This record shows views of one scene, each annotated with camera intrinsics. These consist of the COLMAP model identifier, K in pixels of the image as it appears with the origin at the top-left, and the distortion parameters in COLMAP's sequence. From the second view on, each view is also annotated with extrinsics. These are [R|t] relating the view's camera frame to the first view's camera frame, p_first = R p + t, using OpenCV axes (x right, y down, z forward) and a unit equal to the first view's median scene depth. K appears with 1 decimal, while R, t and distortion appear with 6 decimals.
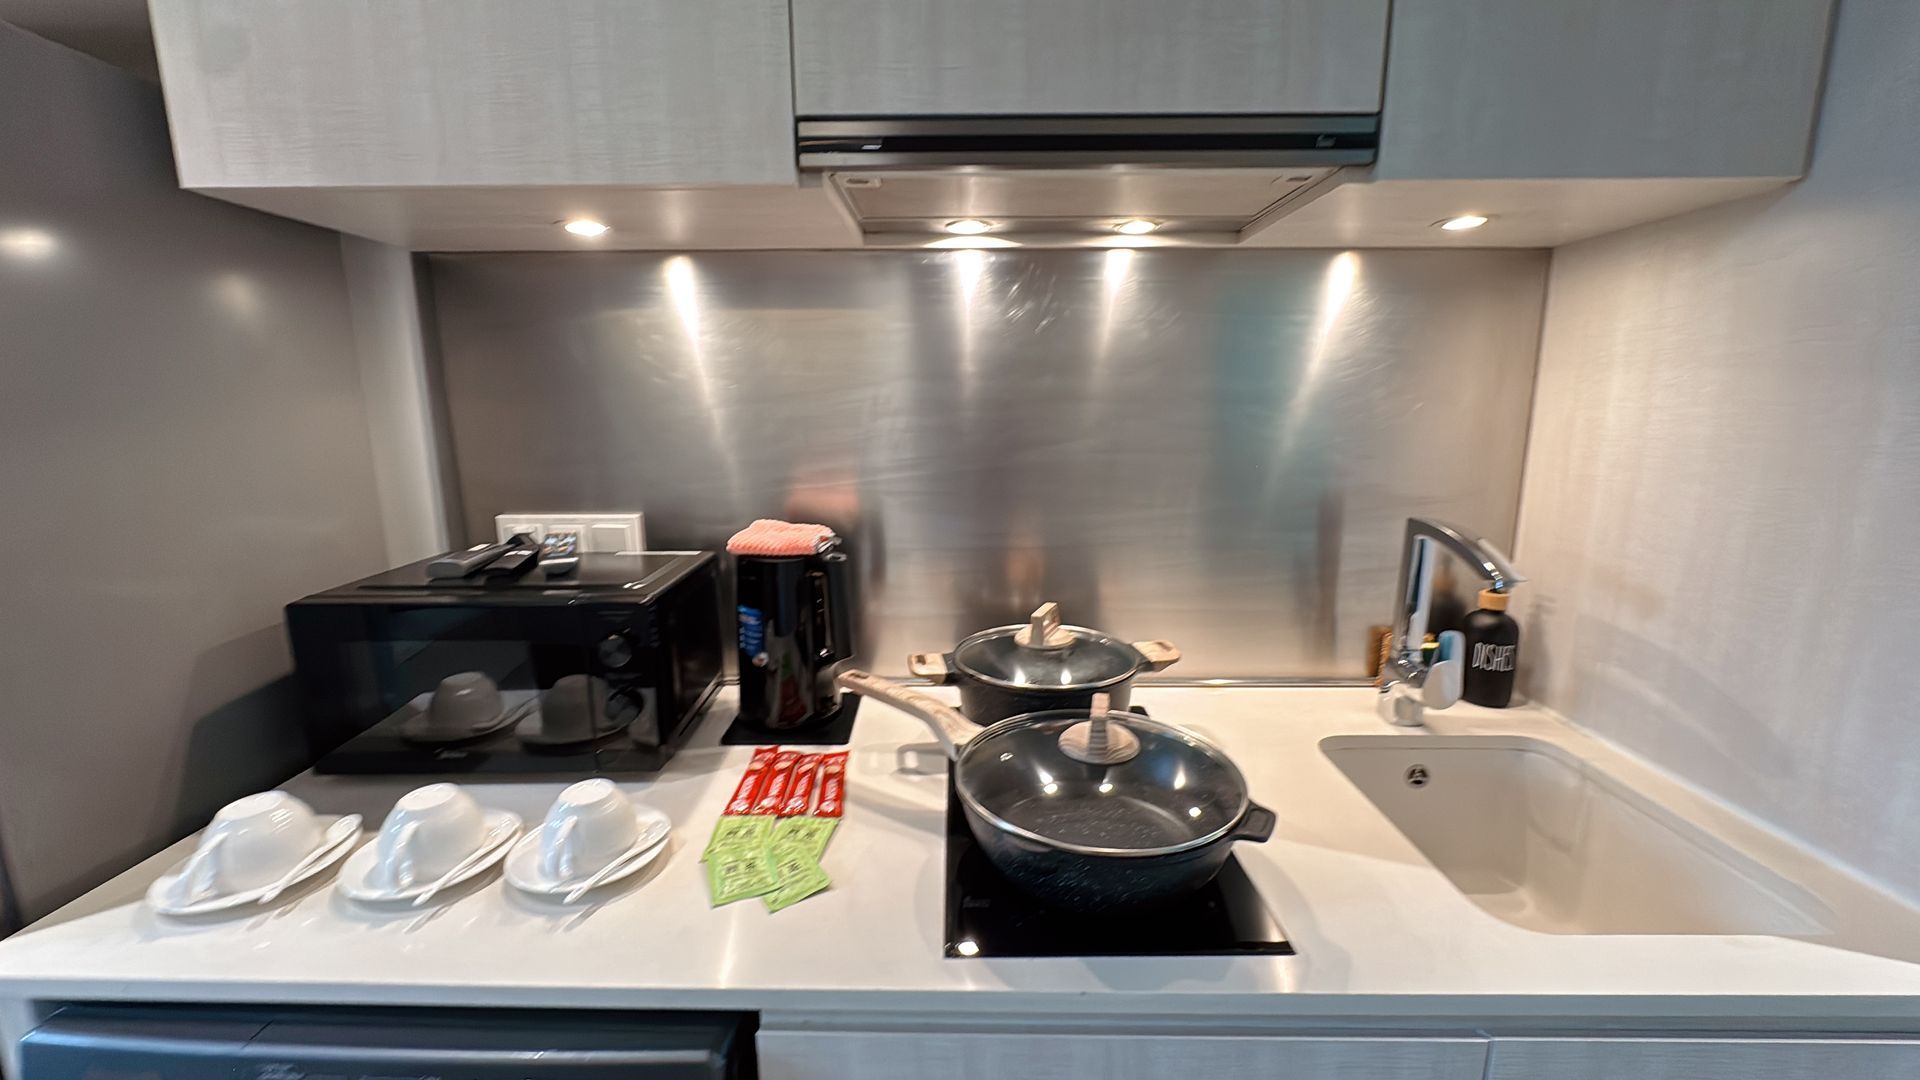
lens RADIAL K [[742.7, 0, 956.9], [0, 742.7, 539.1], [0, 0, 1]] dist [-0.002592, -0.000188]
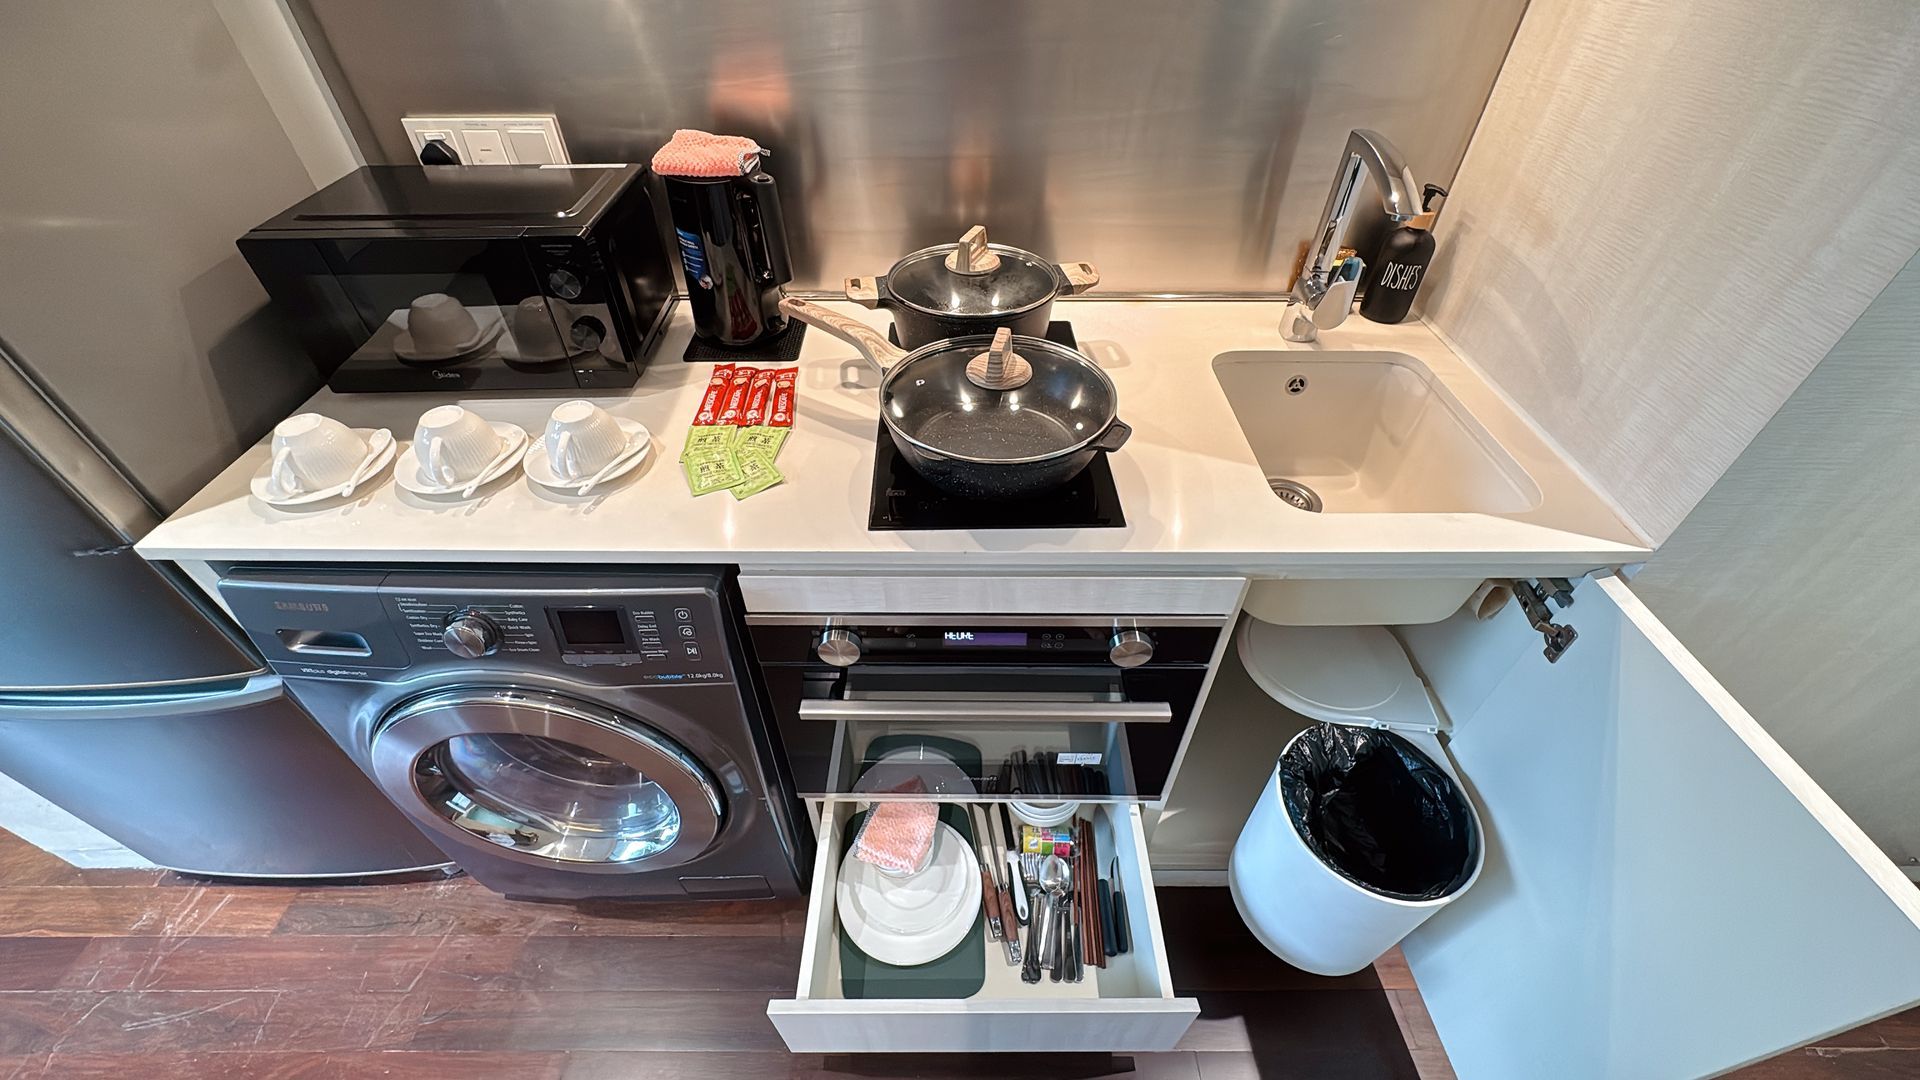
lens RADIAL K [[742.7, 0, 956.6], [0, 742.7, 543.2], [0, 0, 1]] dist [-0.002592, -0.000188]
pose [[0.999764, -0.004941, 0.021177, 0.073728], [-0.007025, 0.848247, 0.529554, -0.090770], [-0.020579, -0.529578, 0.848012, -0.114224]]
